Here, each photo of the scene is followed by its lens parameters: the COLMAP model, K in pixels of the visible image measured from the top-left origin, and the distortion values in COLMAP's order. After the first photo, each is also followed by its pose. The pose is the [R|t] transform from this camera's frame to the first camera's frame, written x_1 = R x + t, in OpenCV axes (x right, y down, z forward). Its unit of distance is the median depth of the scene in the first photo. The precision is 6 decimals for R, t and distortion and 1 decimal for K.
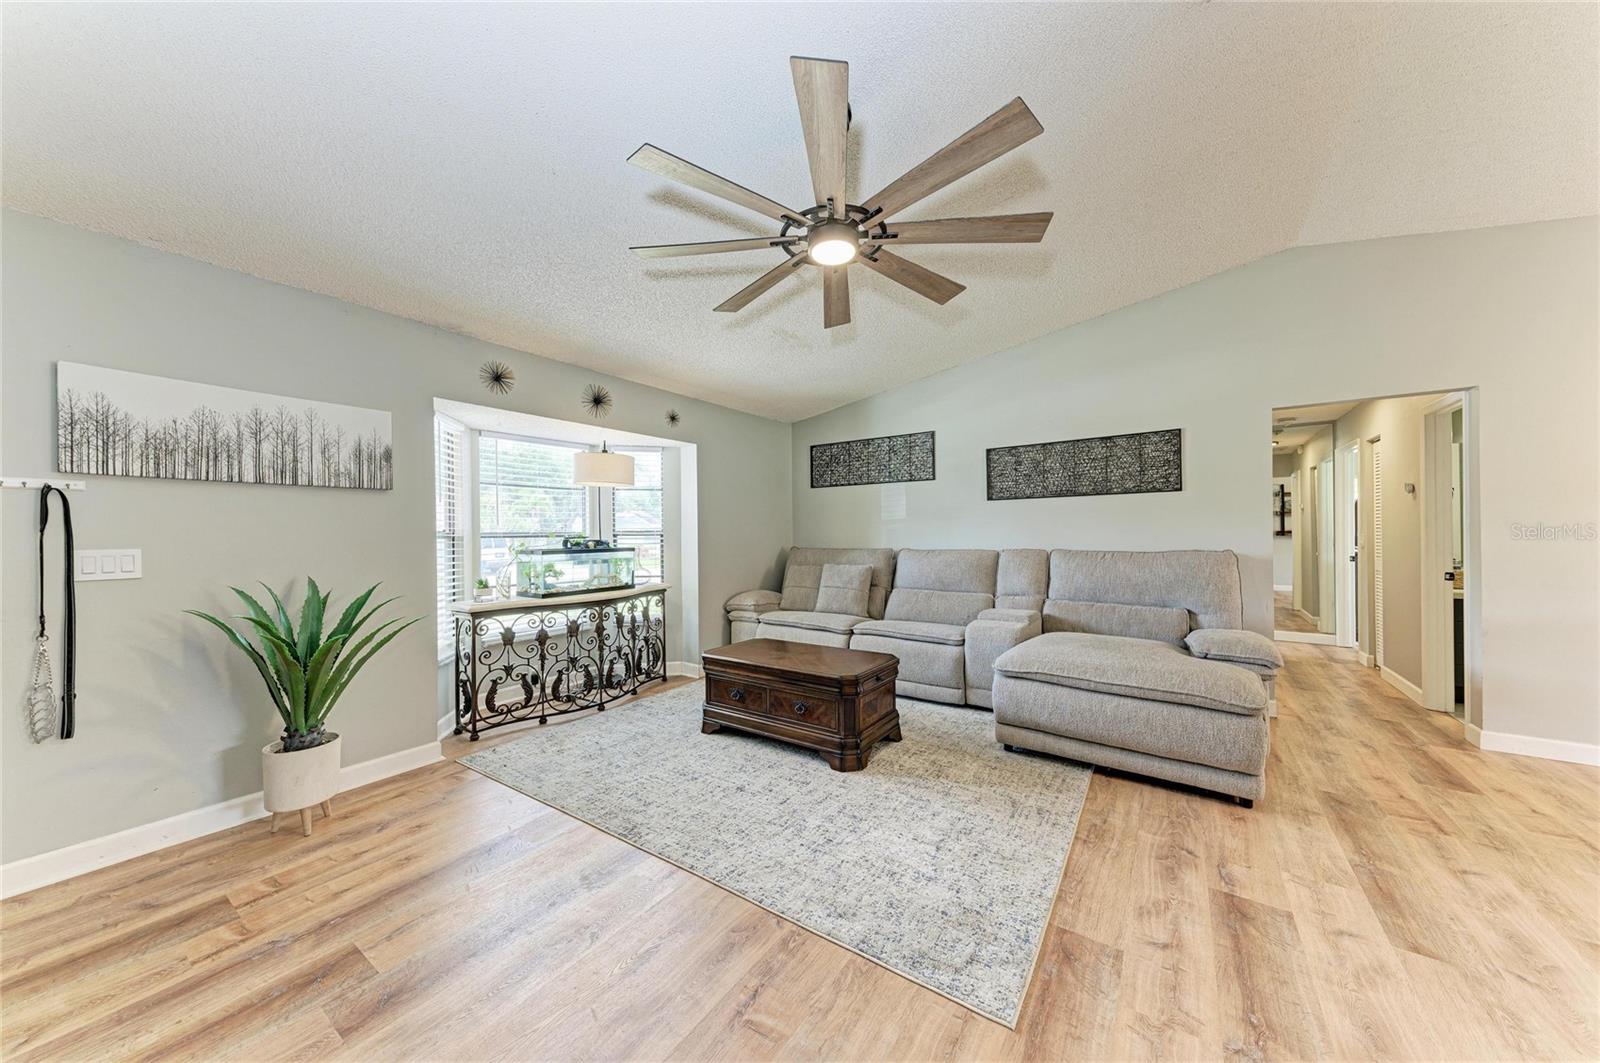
lens RADIAL K [[538.2, 0, 801.1], [0, 538.2, 534.4], [0, 0, 1]] dist [0.018485, -0.003974]
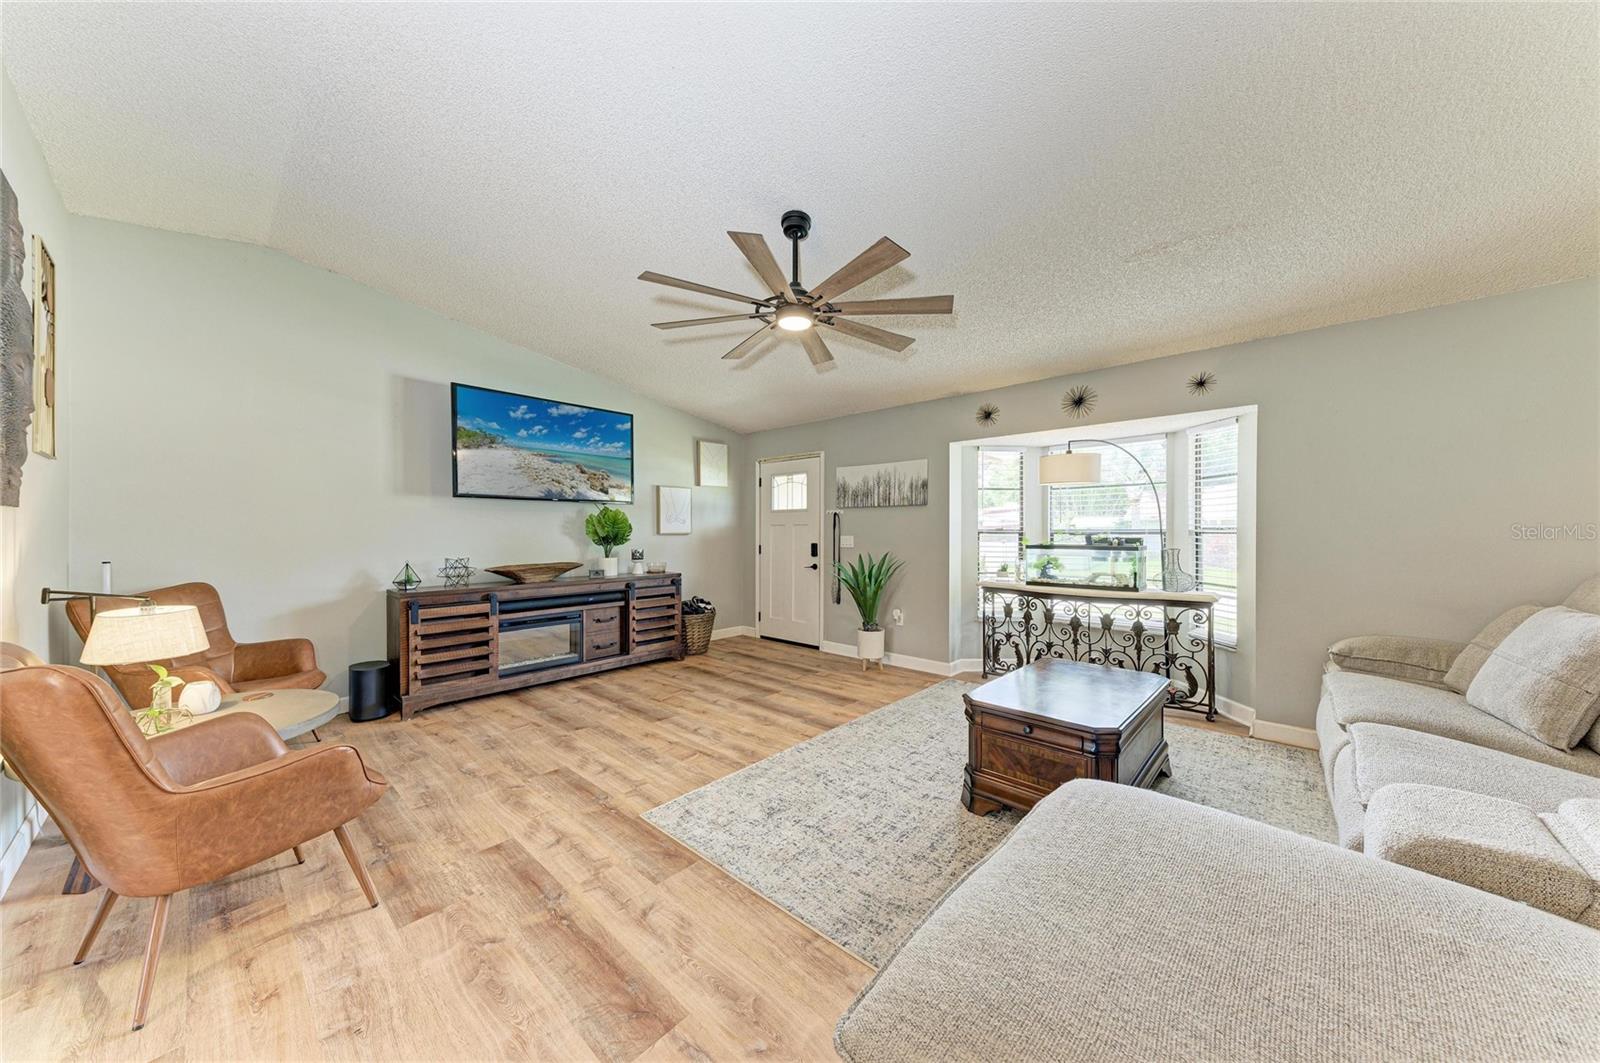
lens RADIAL K [[538.2, 0, 801.1], [0, 538.2, 534.4], [0, 0, 1]] dist [0.018485, -0.003974]
pose [[-0.134022, 0.014245, -0.990876, 0.981783], [-0.002170, 0.999890, 0.014668, -0.012188], [0.990976, 0.004116, -0.133977, 0.843619]]
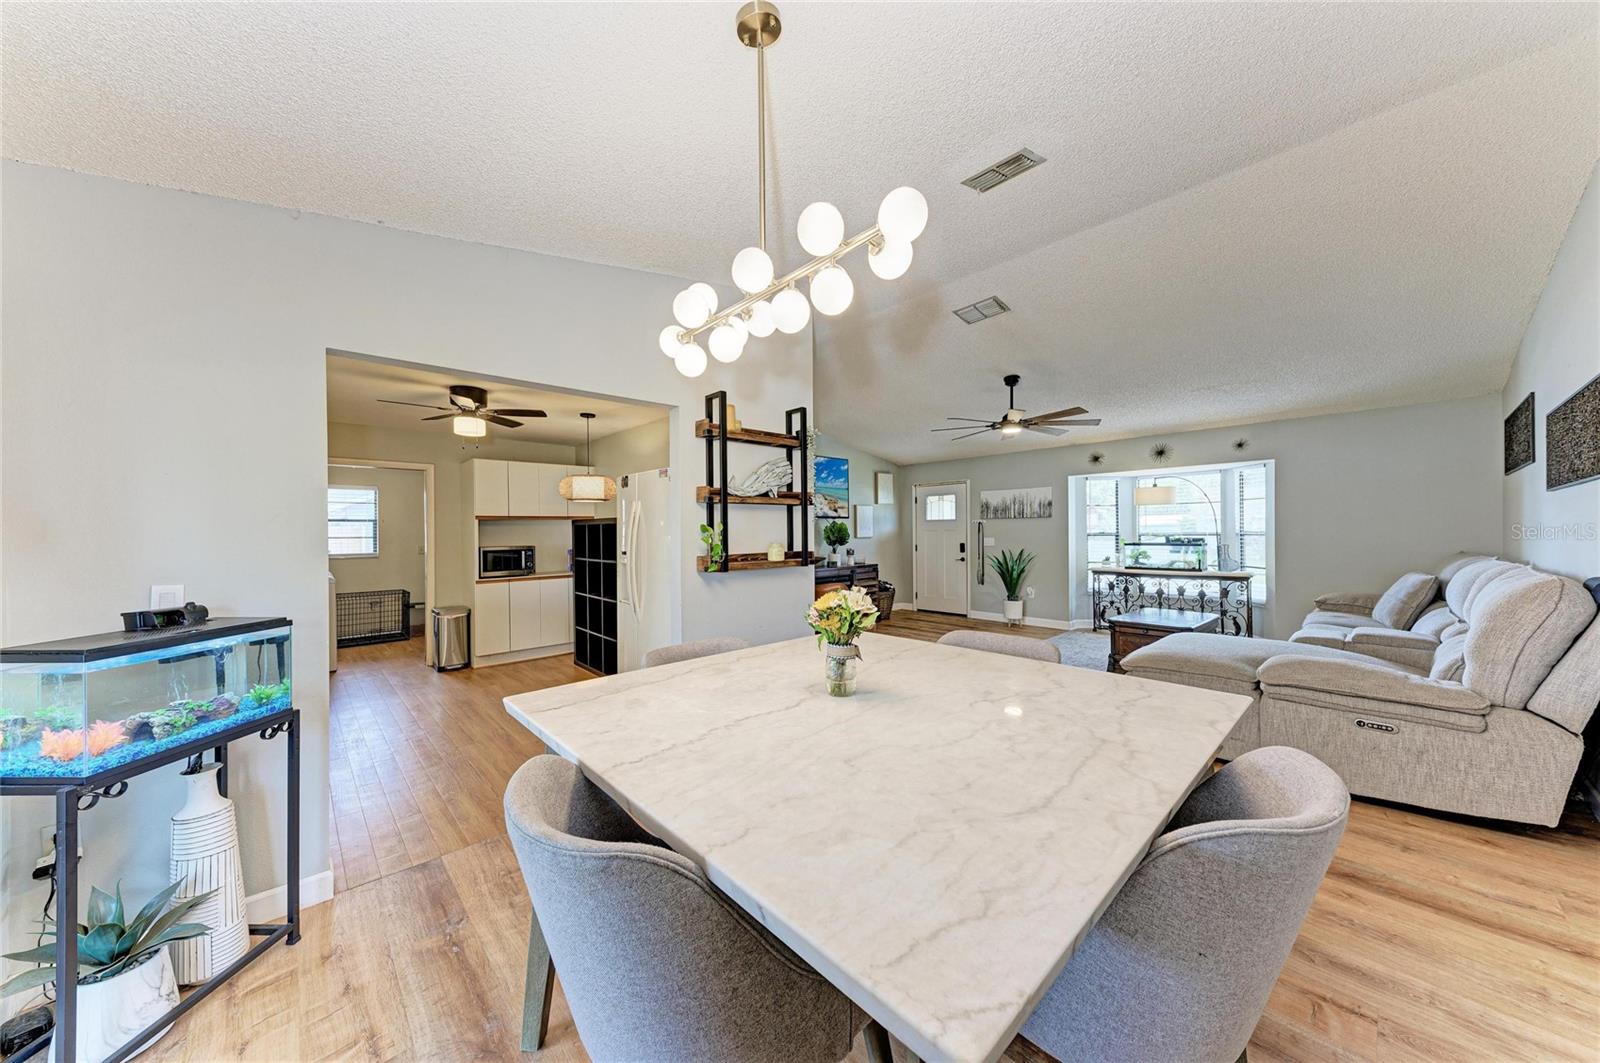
lens RADIAL K [[538.2, 0, 801.1], [0, 538.2, 534.4], [0, 0, 1]] dist [0.018485, -0.003974]
pose [[-0.214387, 0.014771, -0.976637, 1.998976], [0.008455, 0.999876, 0.013266, -0.043067], [0.976712, -0.005413, -0.214486, 0.396391]]
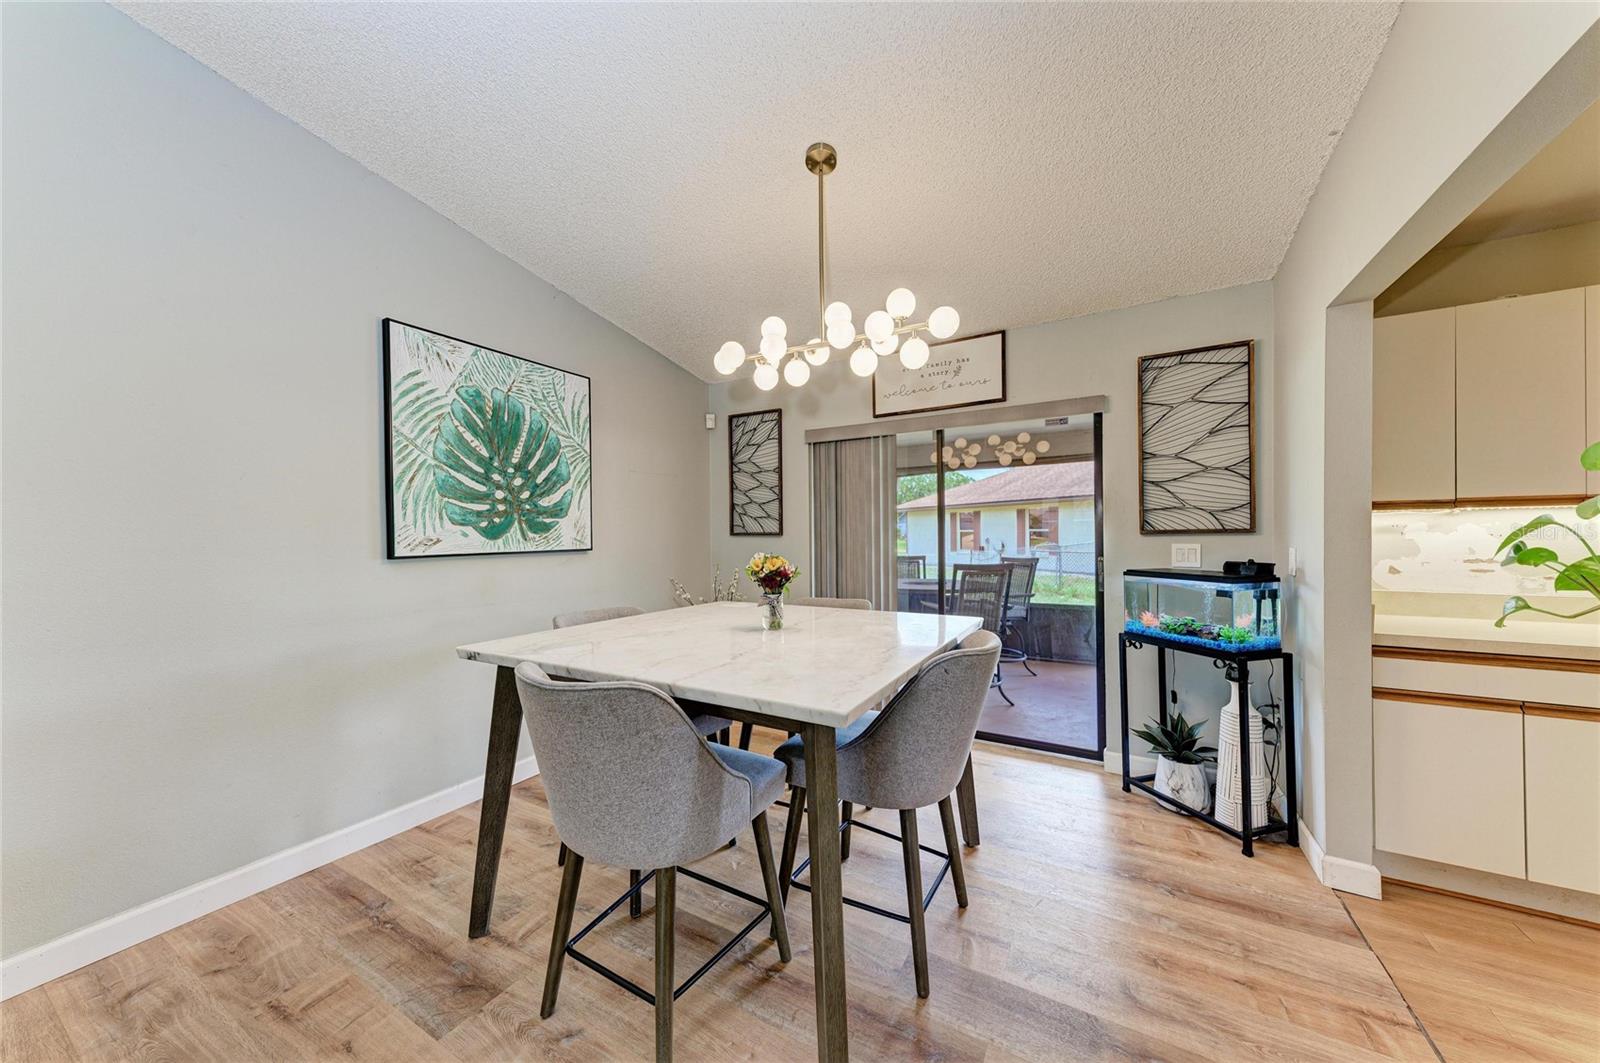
lens RADIAL K [[538.2, 0, 801.1], [0, 538.2, 534.4], [0, 0, 1]] dist [0.018485, -0.003974]
pose [[-0.092962, 0.008416, 0.995634, 0.803276], [0.012792, 0.999892, -0.007258, -0.006454], [-0.995588, 0.012061, -0.093059, 0.350633]]
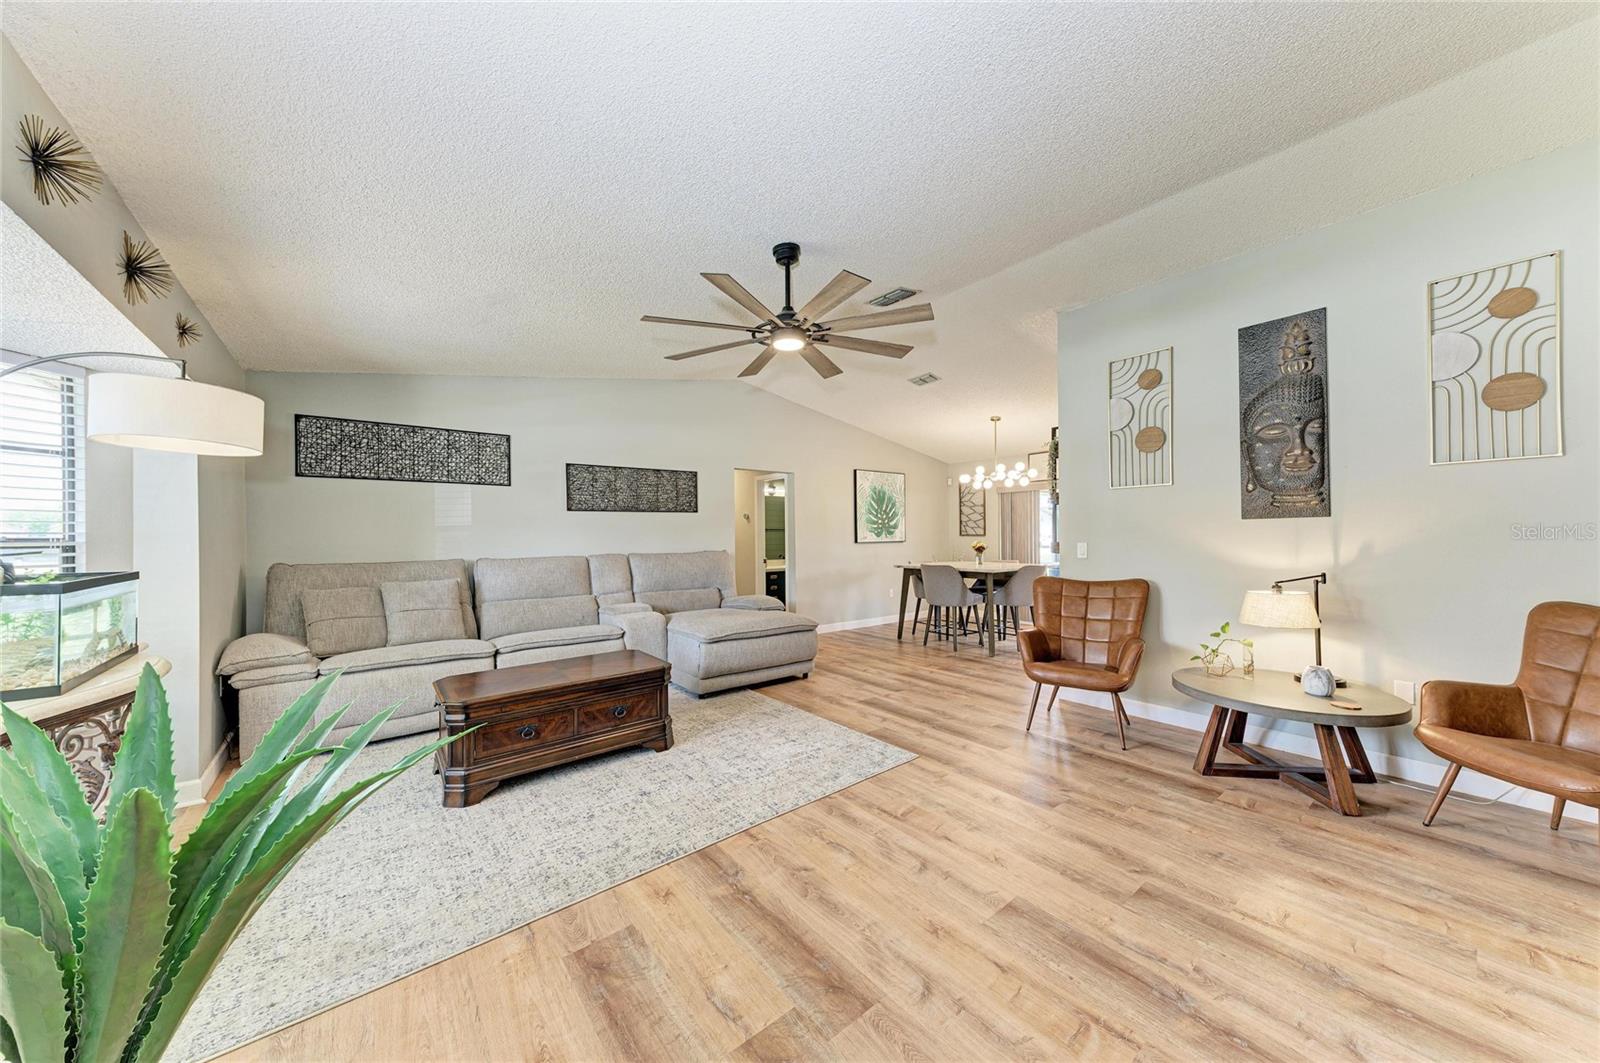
lens RADIAL K [[538.2, 0, 801.1], [0, 538.2, 534.4], [0, 0, 1]] dist [0.018485, -0.003974]
pose [[0.284950, 0.008754, 0.958502, -0.922547], [0.009565, 0.999883, -0.011975, 0.003409], [-0.958495, 0.012580, 0.284833, 0.396542]]
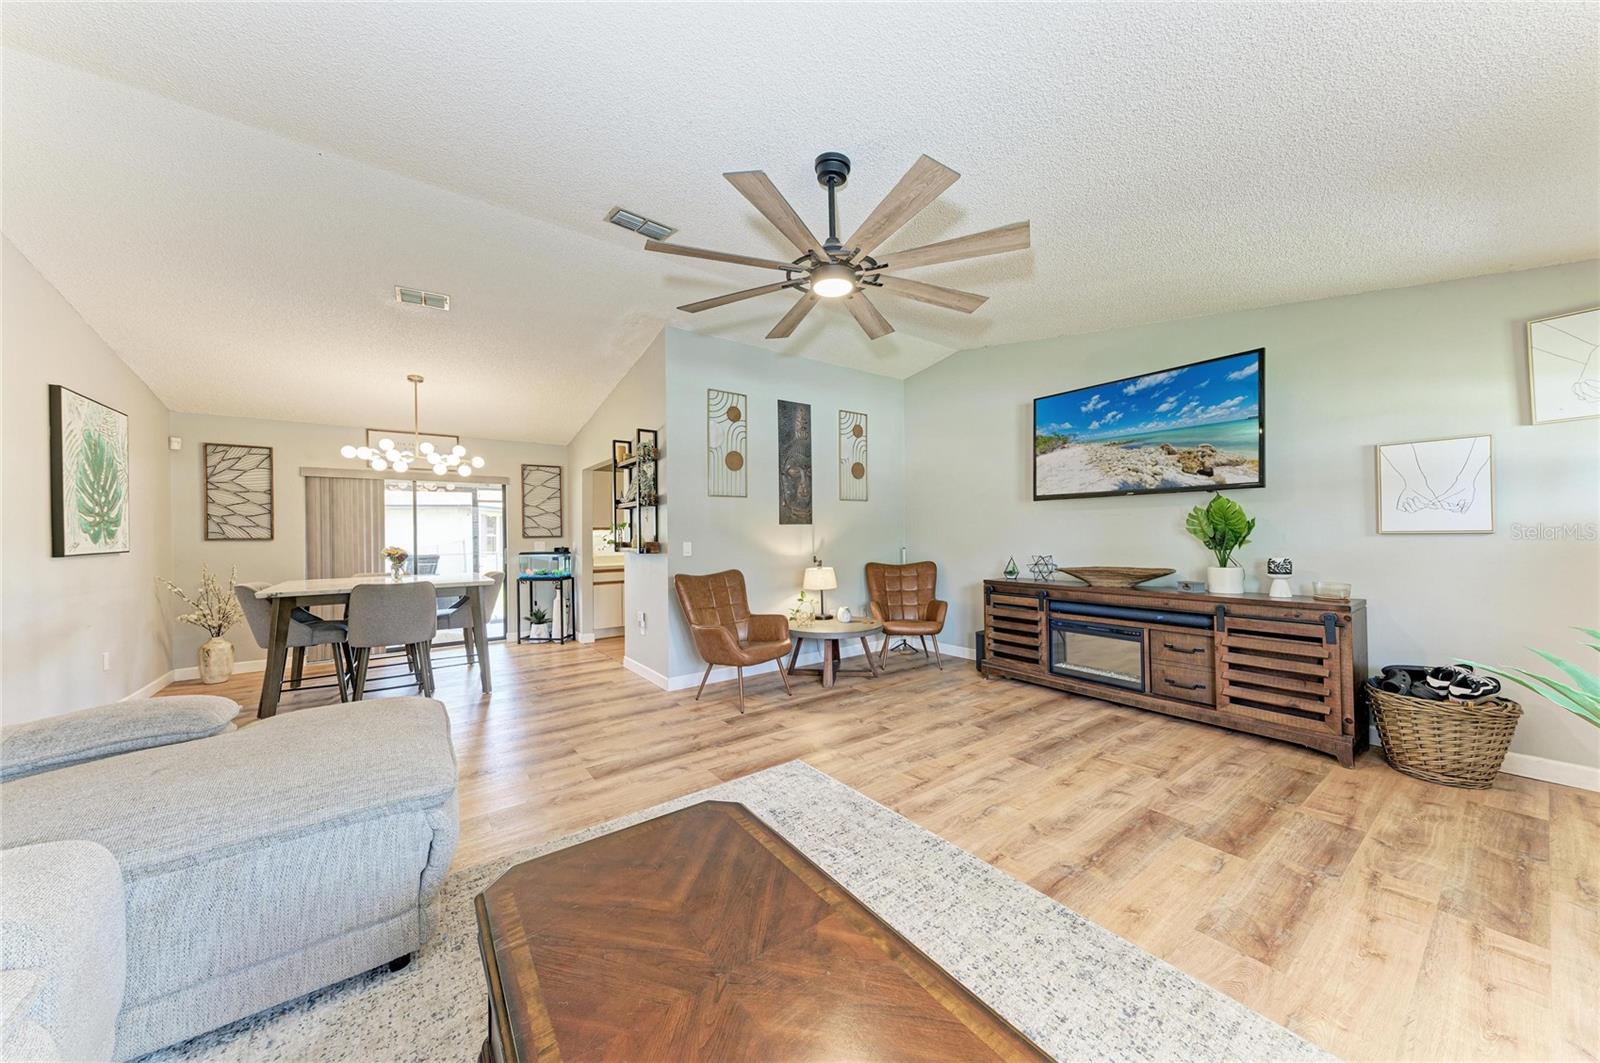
lens RADIAL K [[539.6, 0, 799.7], [0, 539.6, 535.7], [0, 0, 1]] dist [0.021288, -0.004291]
pose [[-0.946483, 0.016262, 0.322344, -0.163125], [0.018831, 0.999811, 0.004851, -0.004342], [-0.322204, 0.010662, -0.946610, 1.479282]]
